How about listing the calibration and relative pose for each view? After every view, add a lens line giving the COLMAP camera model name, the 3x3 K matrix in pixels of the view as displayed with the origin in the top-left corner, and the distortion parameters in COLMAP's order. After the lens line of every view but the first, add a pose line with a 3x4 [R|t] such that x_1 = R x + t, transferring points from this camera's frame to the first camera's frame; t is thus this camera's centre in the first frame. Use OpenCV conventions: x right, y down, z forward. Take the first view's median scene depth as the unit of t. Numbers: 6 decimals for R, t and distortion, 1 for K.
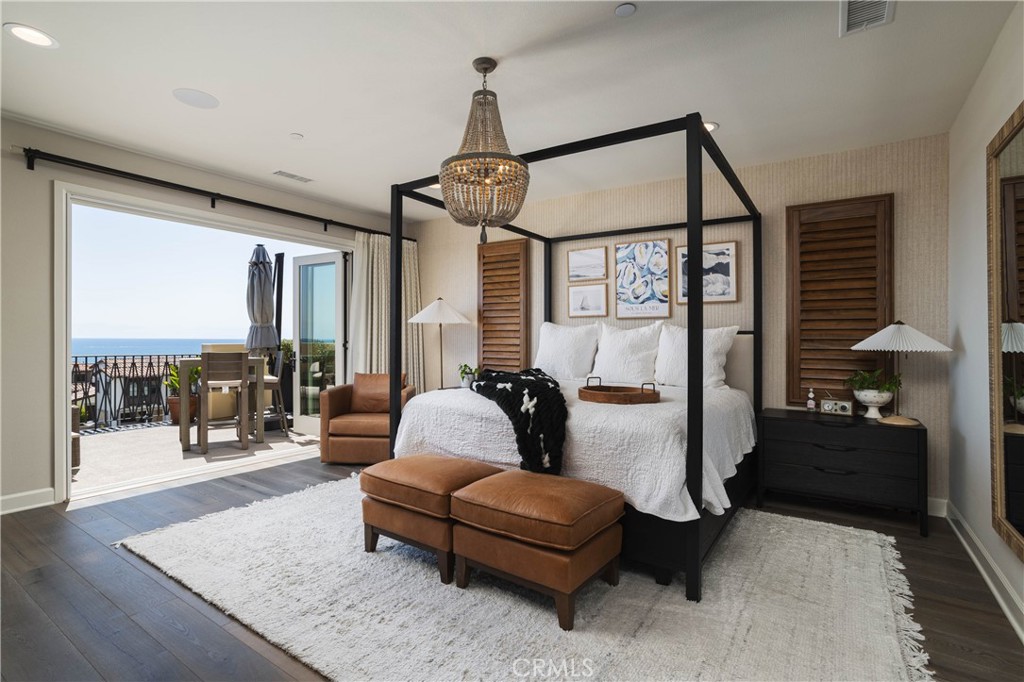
lens RADIAL K [[504.1, 0, 513.0], [0, 504.1, 336.5], [0, 0, 1]] dist [-0.001232, 0.001272]
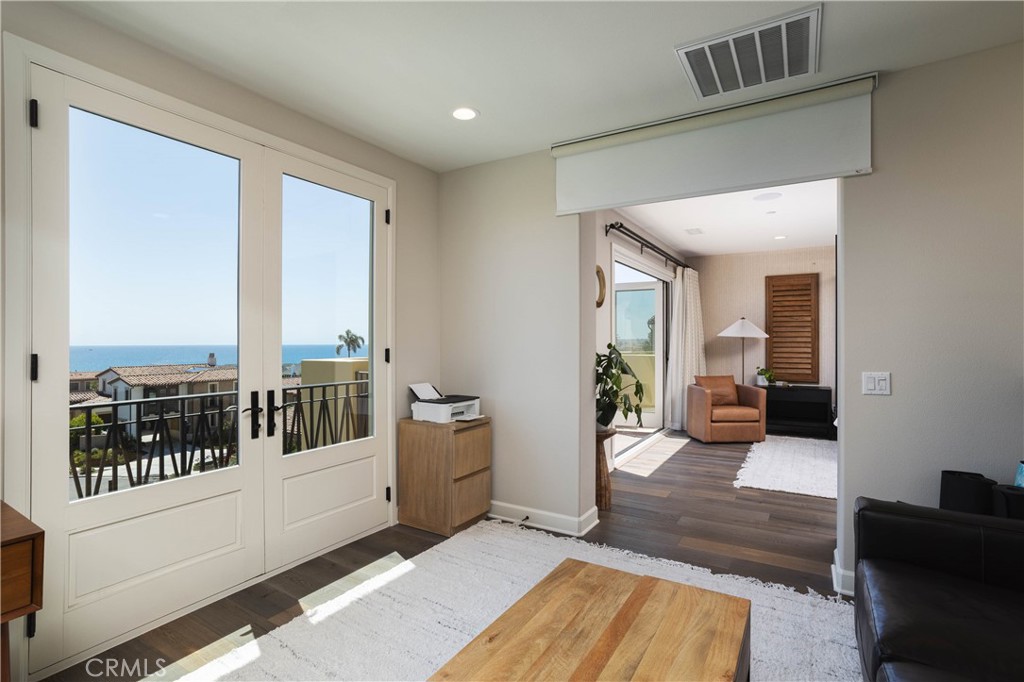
lens RADIAL K [[504.1, 0, 507.6], [0, 504.1, 342.0], [0, 0, 1]] dist [-0.001232, 0.001272]
pose [[0.995012, -0.007069, 0.099506, -1.043639], [0.006545, 0.999963, 0.005590, -0.028058], [-0.099542, -0.004910, 0.995021, -0.286731]]
